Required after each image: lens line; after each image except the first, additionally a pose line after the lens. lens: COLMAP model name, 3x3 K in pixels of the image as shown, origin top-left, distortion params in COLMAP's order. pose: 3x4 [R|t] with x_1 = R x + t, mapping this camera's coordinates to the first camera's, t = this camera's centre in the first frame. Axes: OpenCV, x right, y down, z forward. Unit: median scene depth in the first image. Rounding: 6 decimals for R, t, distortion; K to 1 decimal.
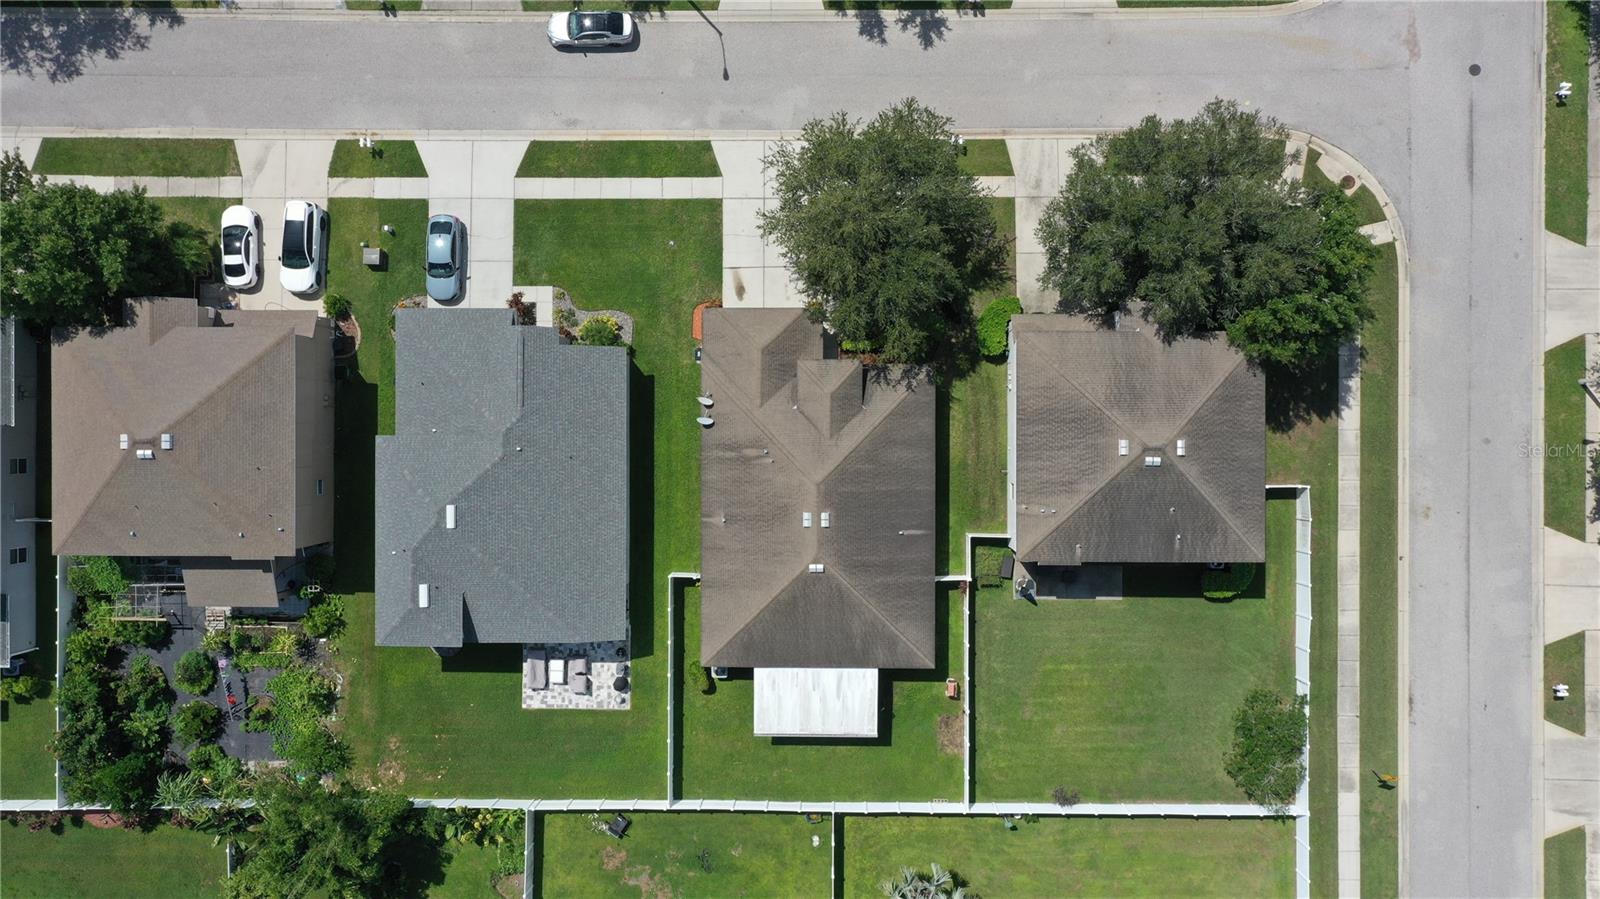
lens RADIAL K [[1291.4, 0, 800.1], [0, 1291.4, 451.8], [0, 0, 1]] dist [0.018938, 0.002286]
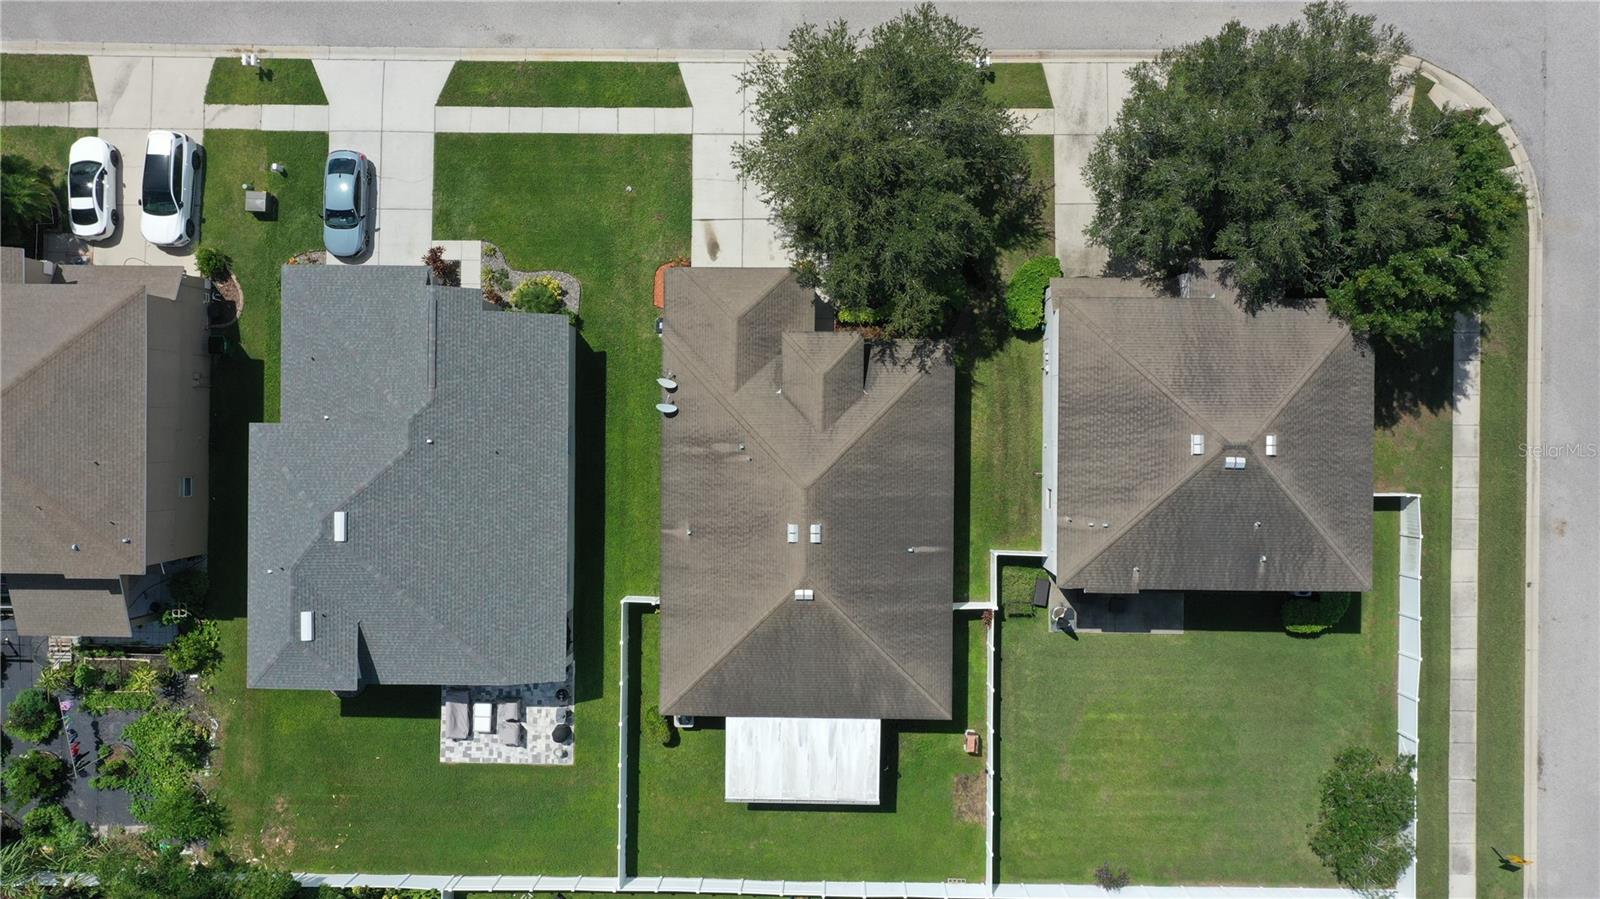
lens RADIAL K [[1291.4, 0, 799.6], [0, 1291.4, 450.9], [0, 0, 1]] dist [0.018938, 0.002286]
pose [[0.999973, 0.007165, -0.001487, 0.009860], [-0.007164, 0.999974, 0.000925, 0.001265], [0.001494, -0.000914, 0.999998, 0.192624]]
